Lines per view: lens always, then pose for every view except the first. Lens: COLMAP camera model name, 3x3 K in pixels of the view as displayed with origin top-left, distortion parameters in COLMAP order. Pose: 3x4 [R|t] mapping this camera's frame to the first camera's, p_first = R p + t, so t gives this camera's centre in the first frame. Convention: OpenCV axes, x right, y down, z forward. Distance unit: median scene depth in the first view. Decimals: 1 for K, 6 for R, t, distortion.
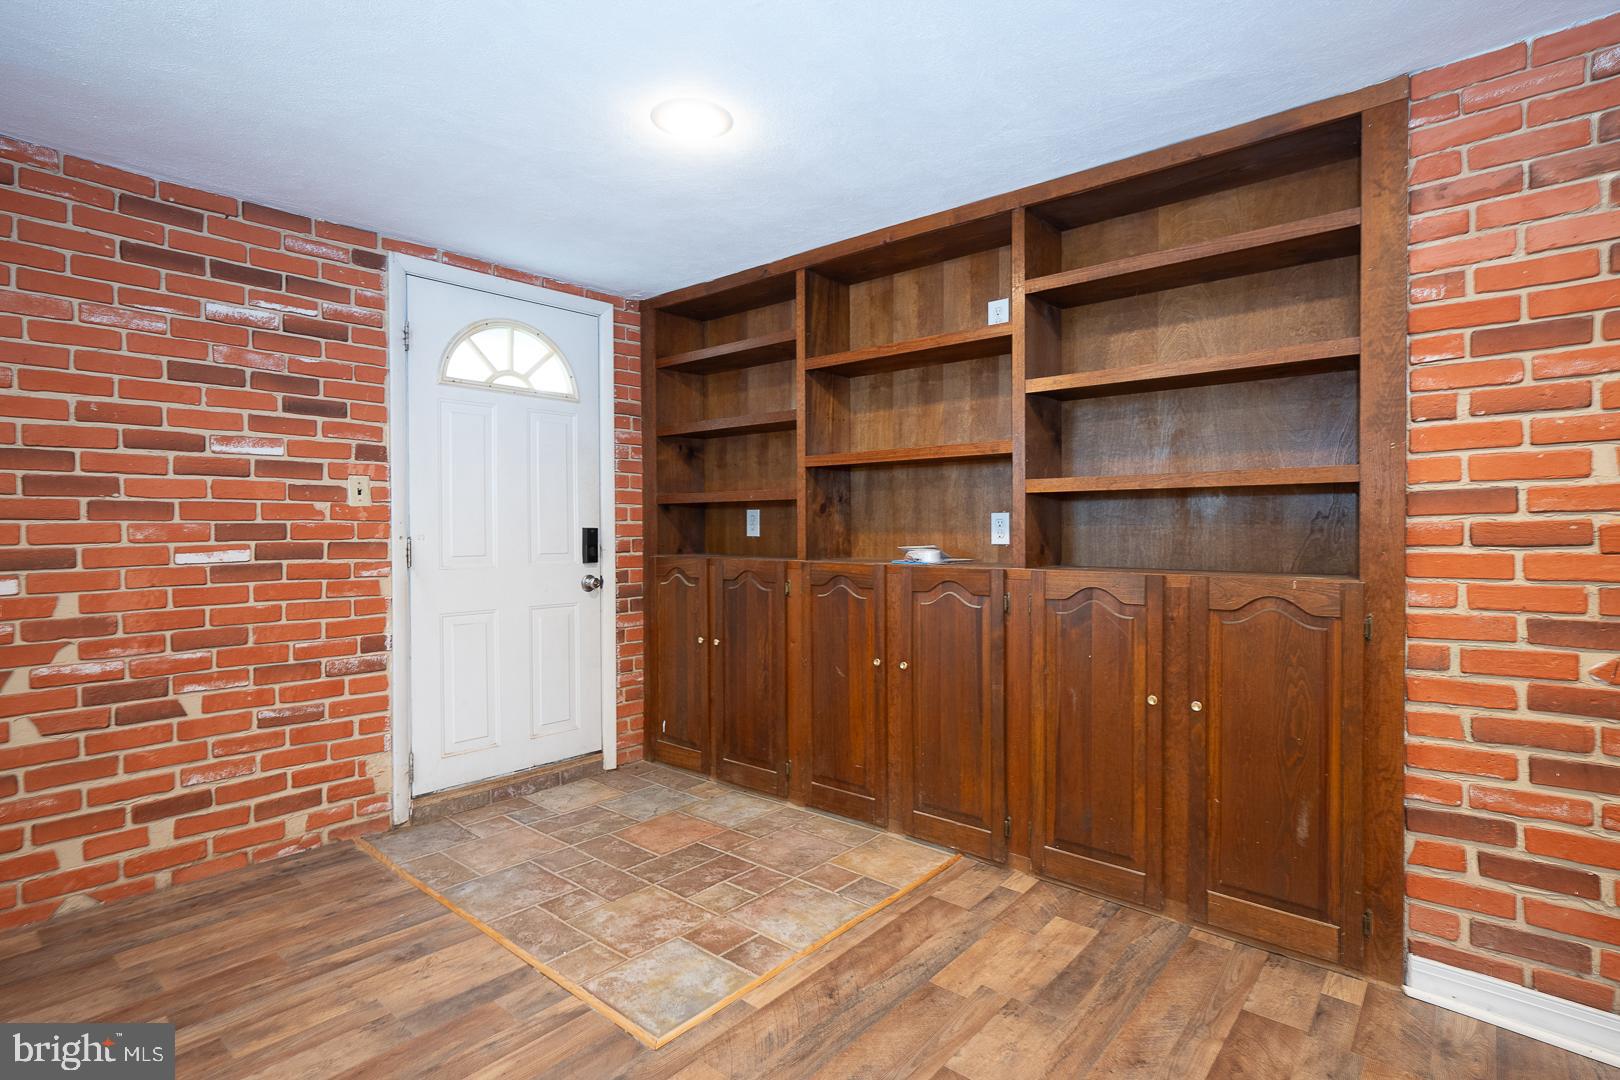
lens RADIAL K [[787.7, 0, 814.9], [0, 787.7, 537.6], [0, 0, 1]] dist [0.006599, 0.001877]
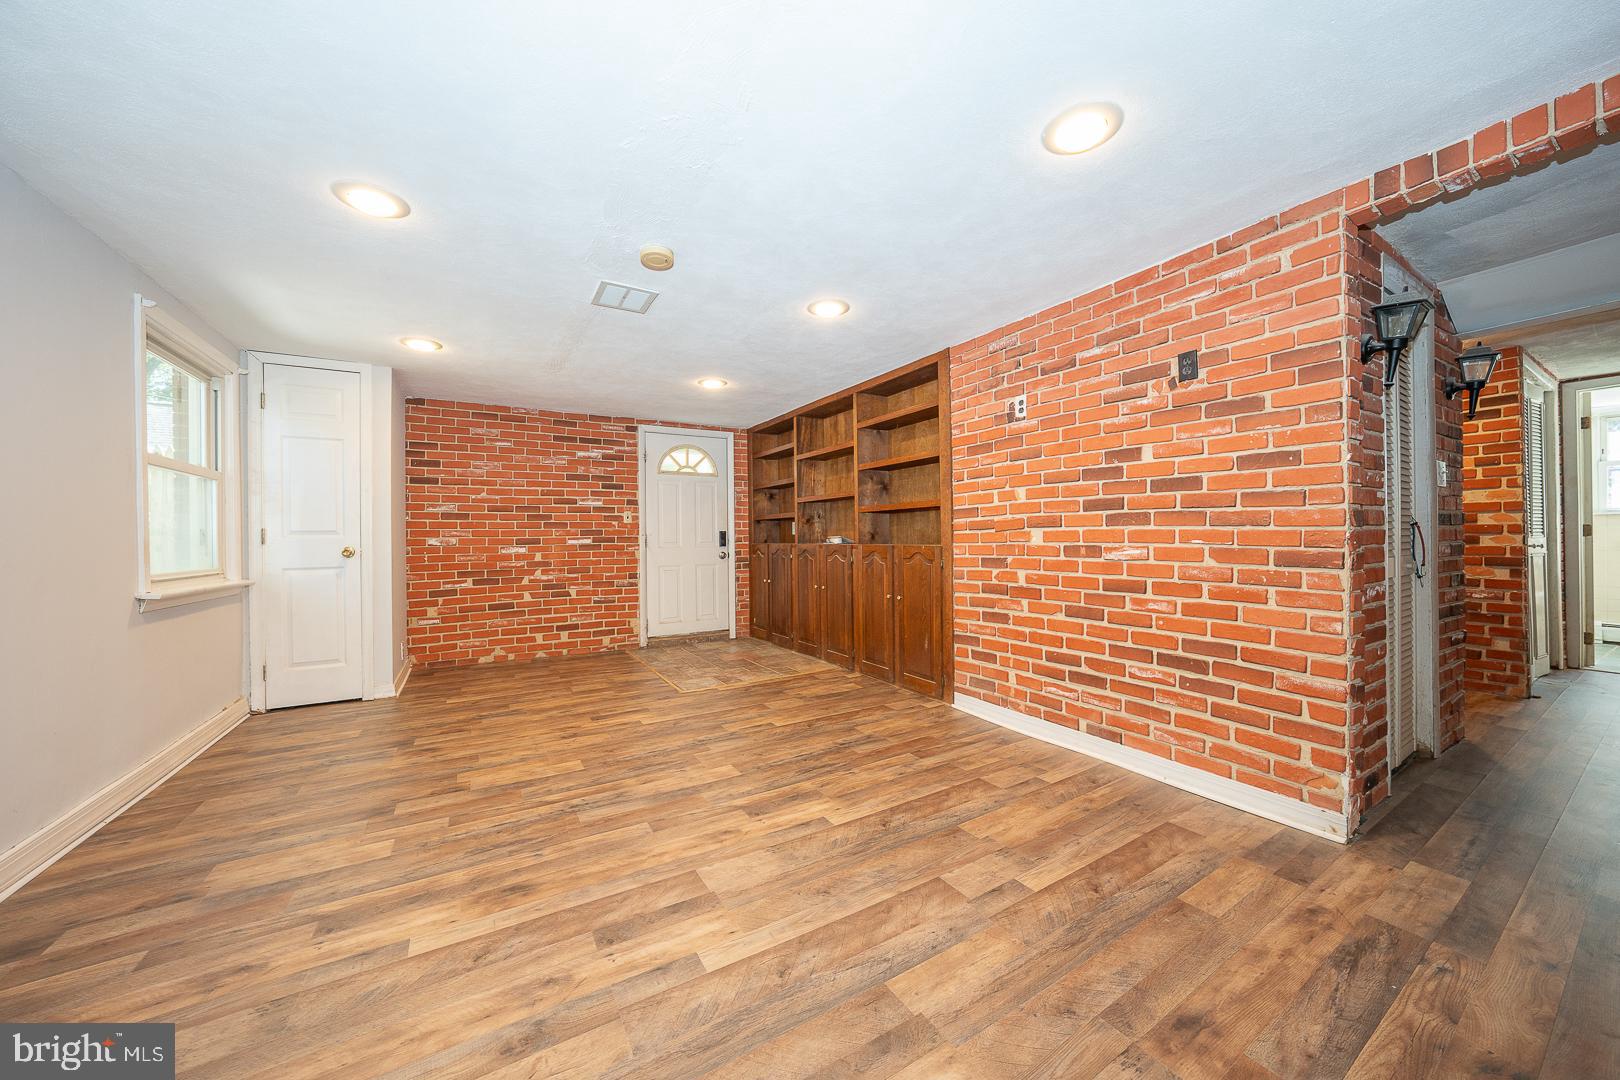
lens RADIAL K [[542.3, 0, 805.2], [0, 542.3, 537.0], [0, 0, 1]] dist [-0.001396, -0.000076]
pose [[0.948298, -0.008405, -0.317271, 0.586614], [0.004192, 0.999894, -0.013957, 0.036807], [0.317354, 0.011906, 0.948232, -0.552126]]
